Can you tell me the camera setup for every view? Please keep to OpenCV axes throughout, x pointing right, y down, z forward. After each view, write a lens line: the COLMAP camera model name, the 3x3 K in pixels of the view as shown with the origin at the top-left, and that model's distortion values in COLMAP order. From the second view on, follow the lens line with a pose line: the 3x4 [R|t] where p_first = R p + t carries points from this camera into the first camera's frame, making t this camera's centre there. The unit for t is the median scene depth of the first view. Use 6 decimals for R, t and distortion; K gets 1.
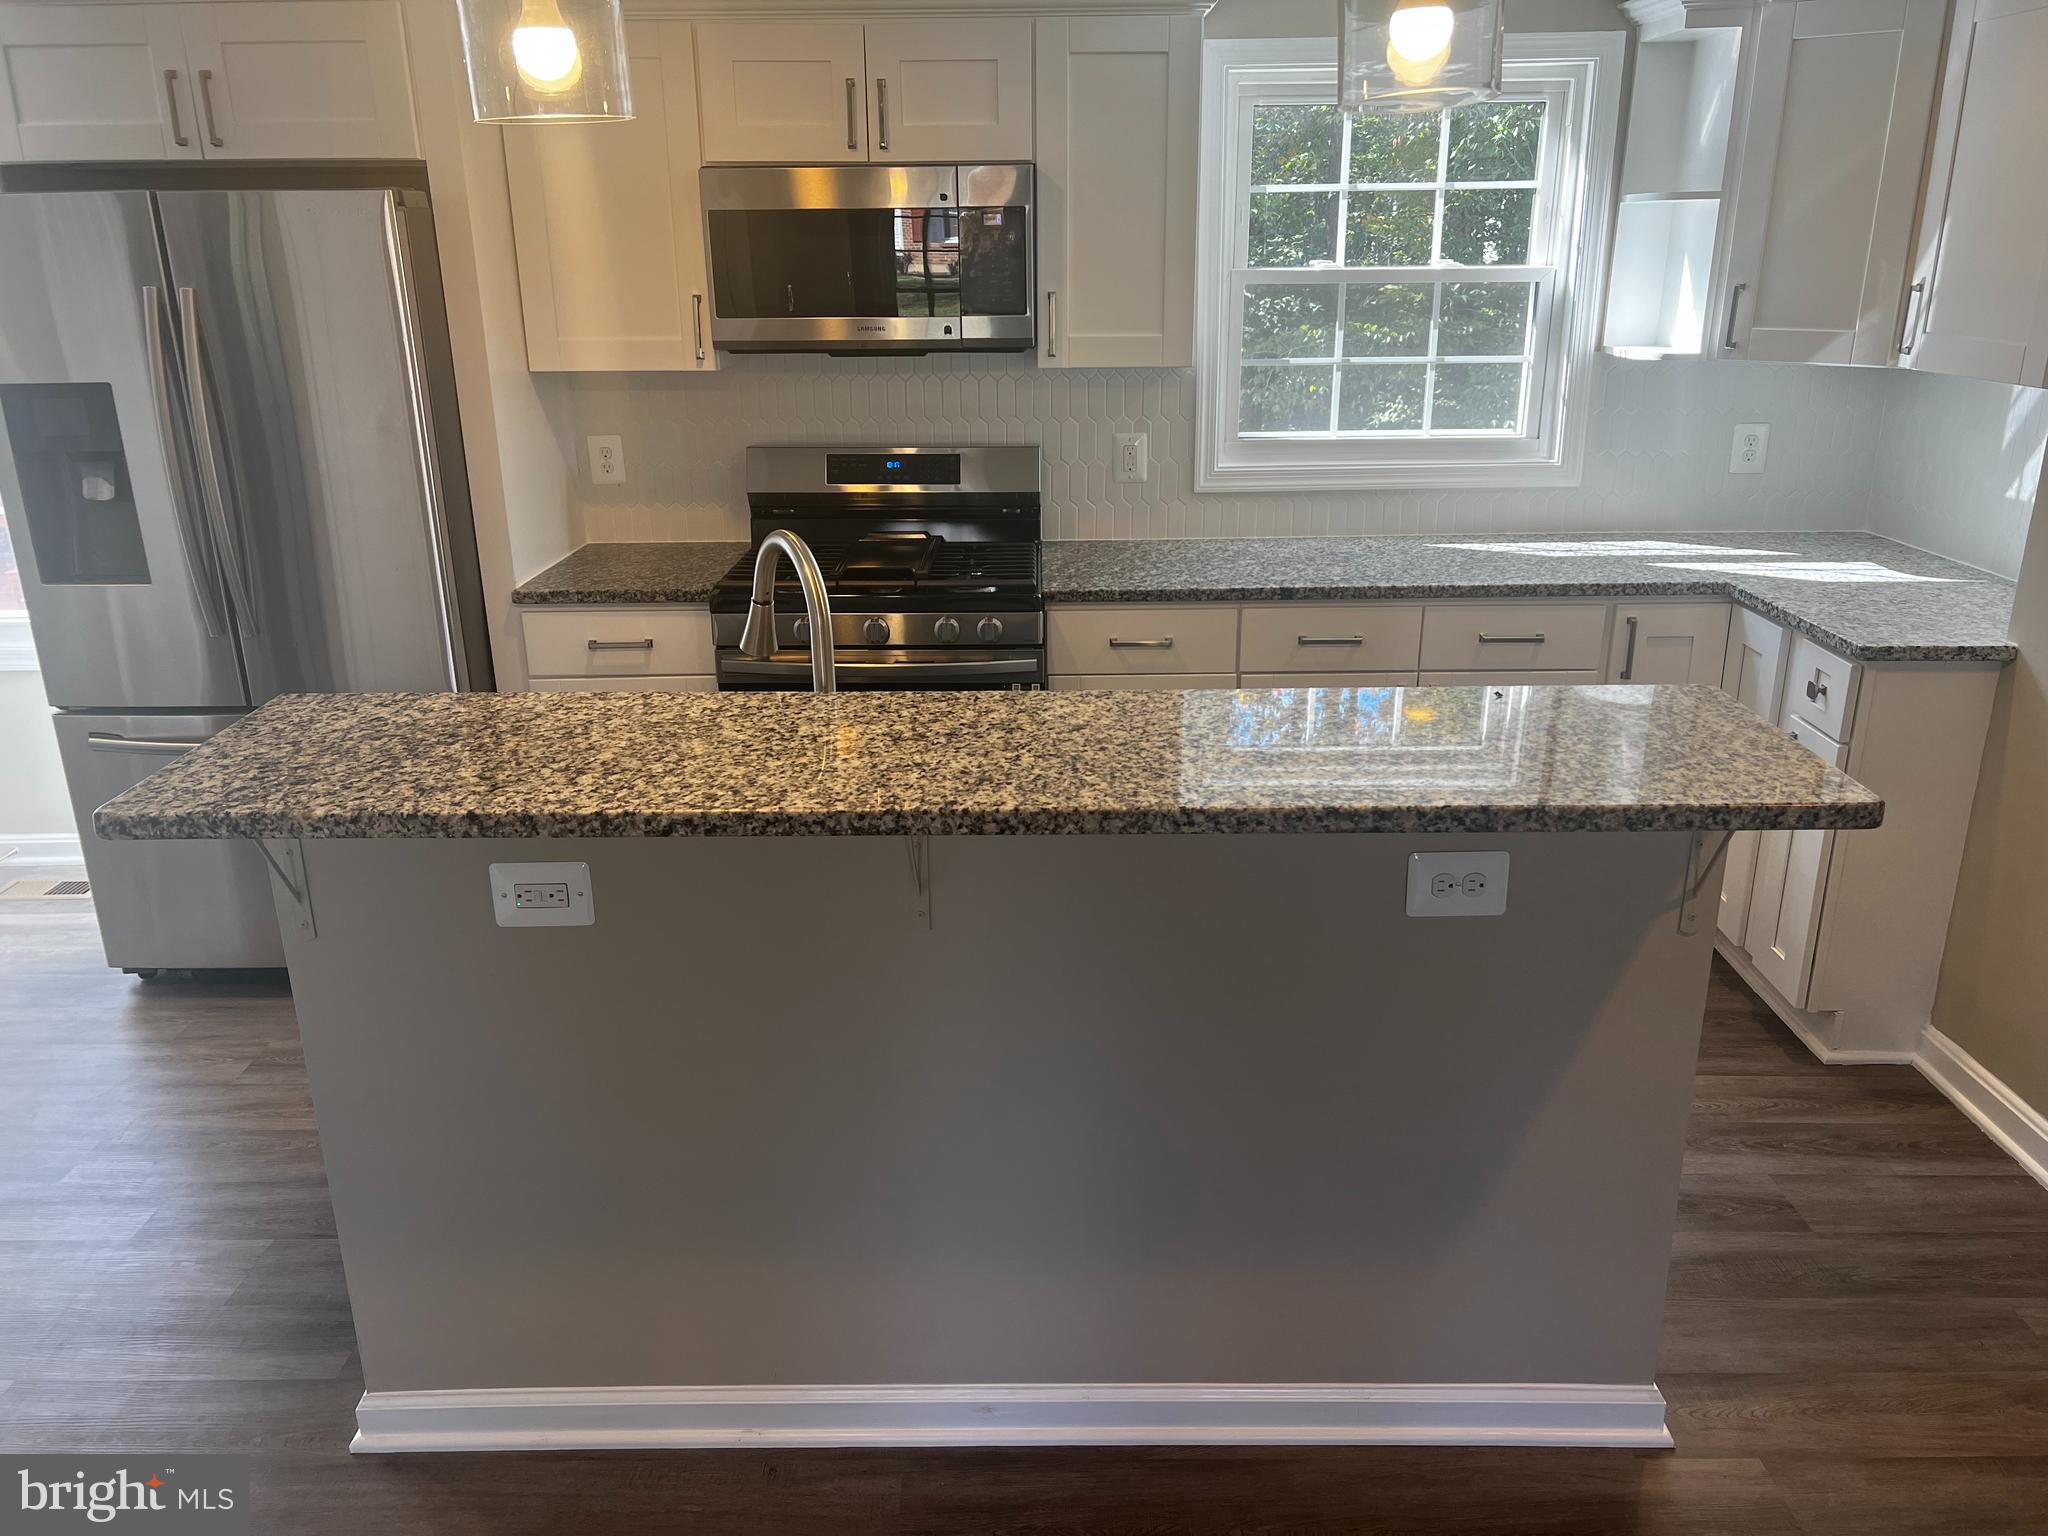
lens RADIAL K [[1549.8, 0, 1025.3], [0, 1549.8, 773.8], [0, 0, 1]] dist [0.037289, -0.035692]
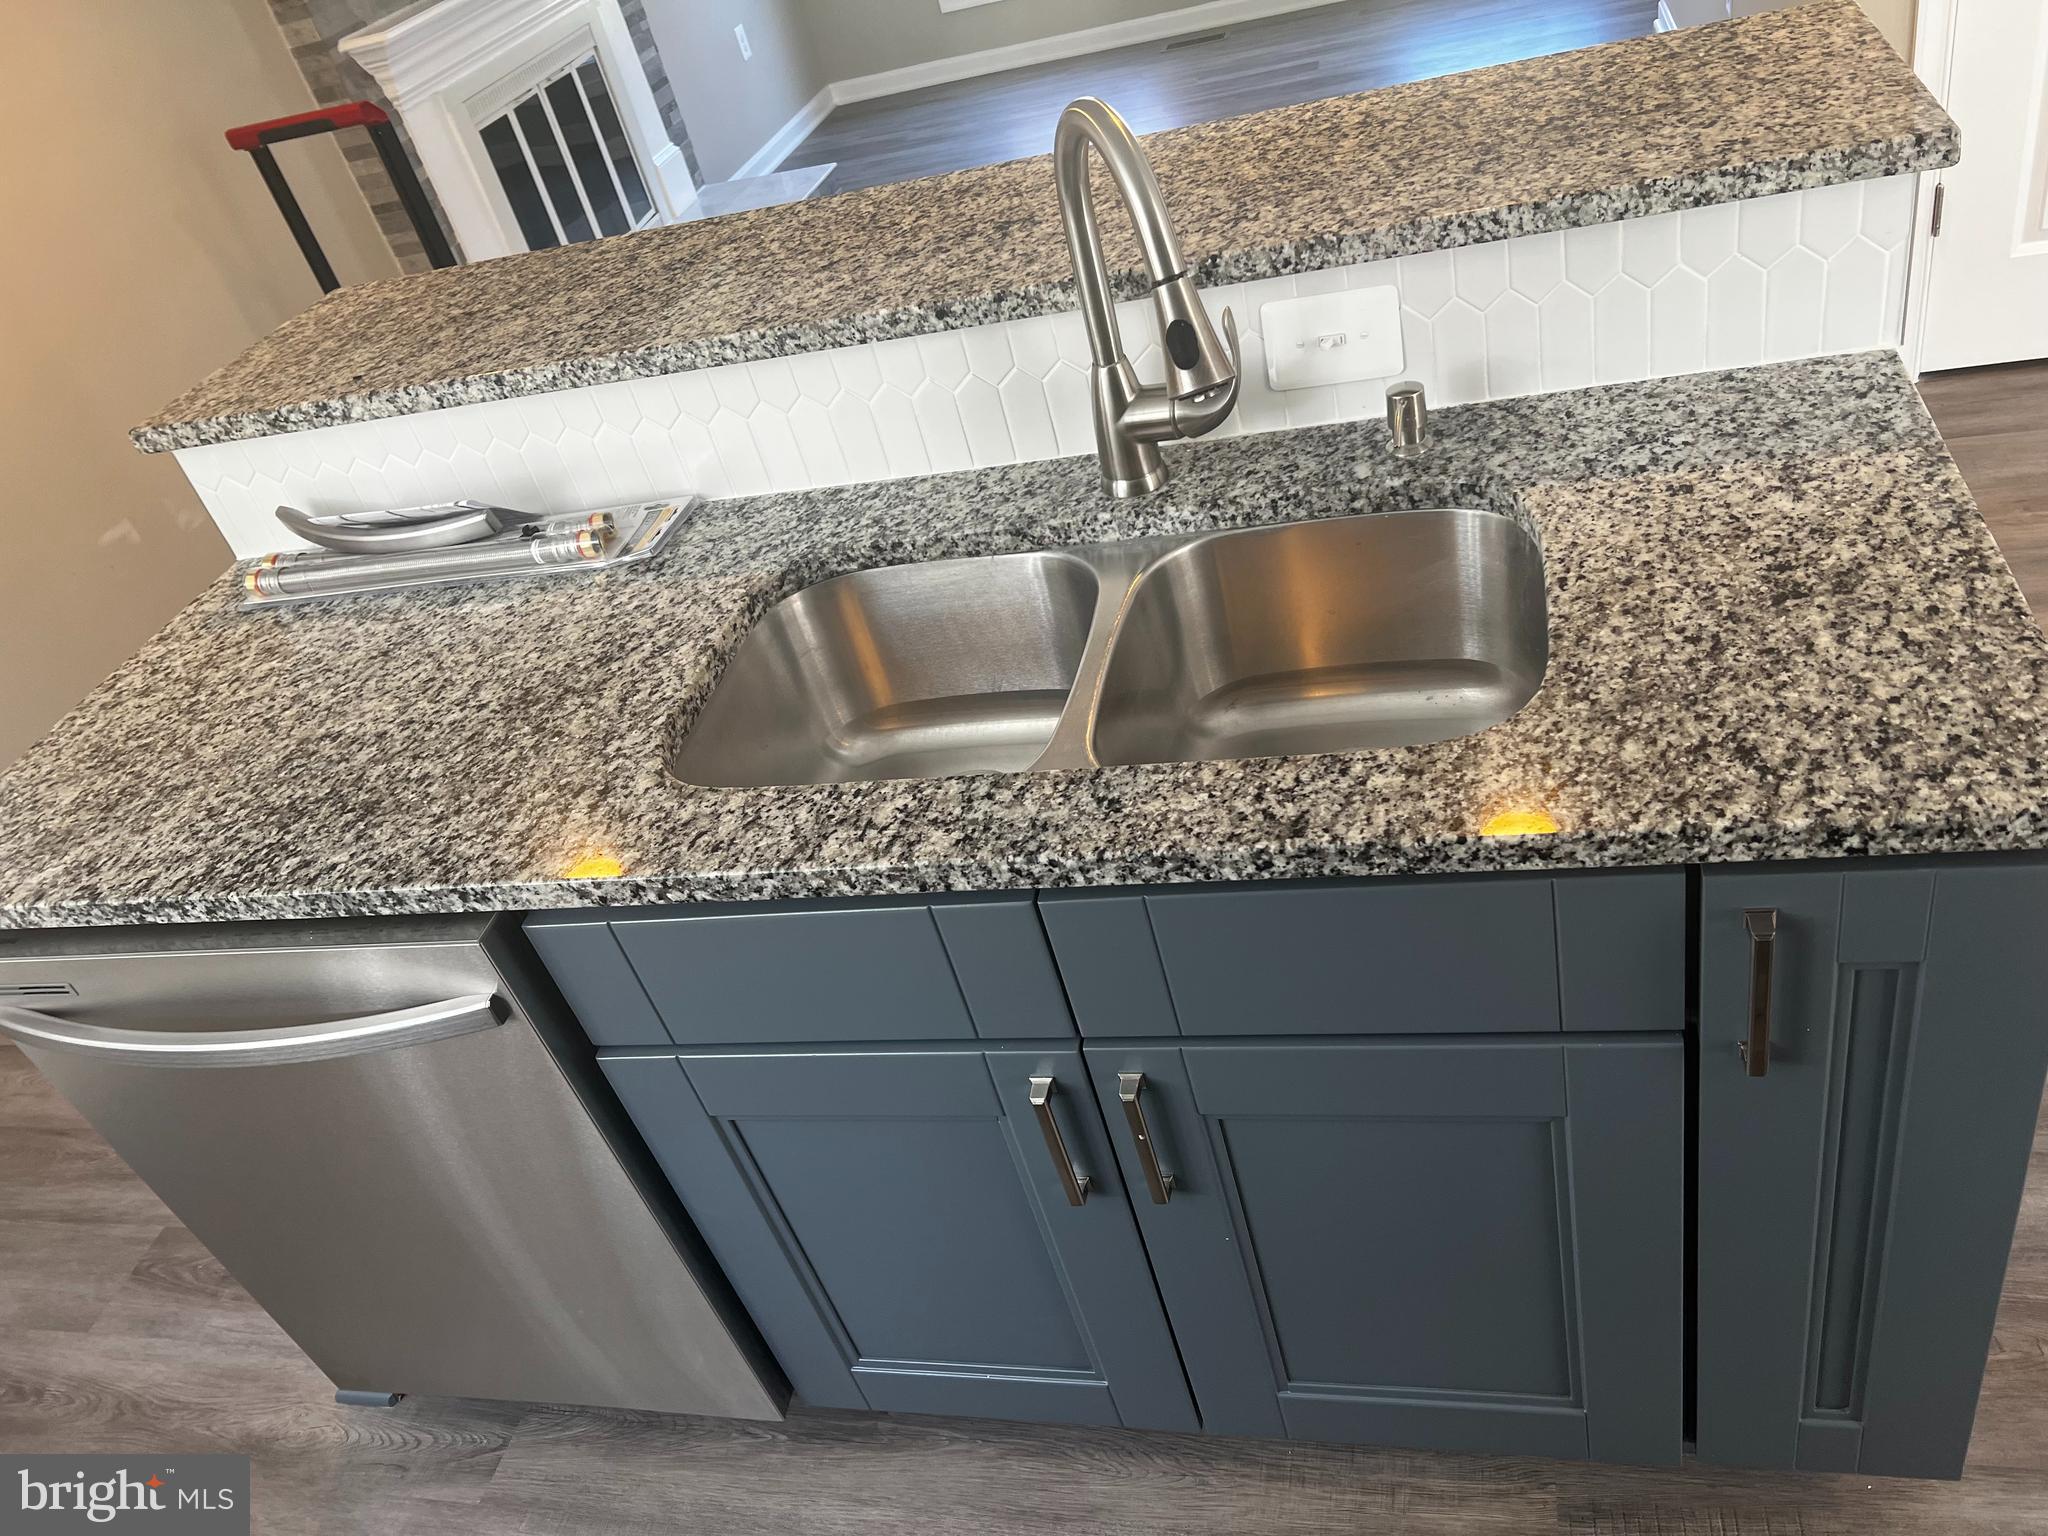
lens RADIAL K [[1549.8, 0, 1042.6], [0, 1549.8, 759.5], [0, 0, 1]] dist [0.037289, -0.035692]
pose [[-0.951197, 0.072067, 0.300052, -0.221869], [0.290774, 0.534883, 0.793316, -0.369959], [-0.103320, 0.841847, -0.529734, 1.145045]]
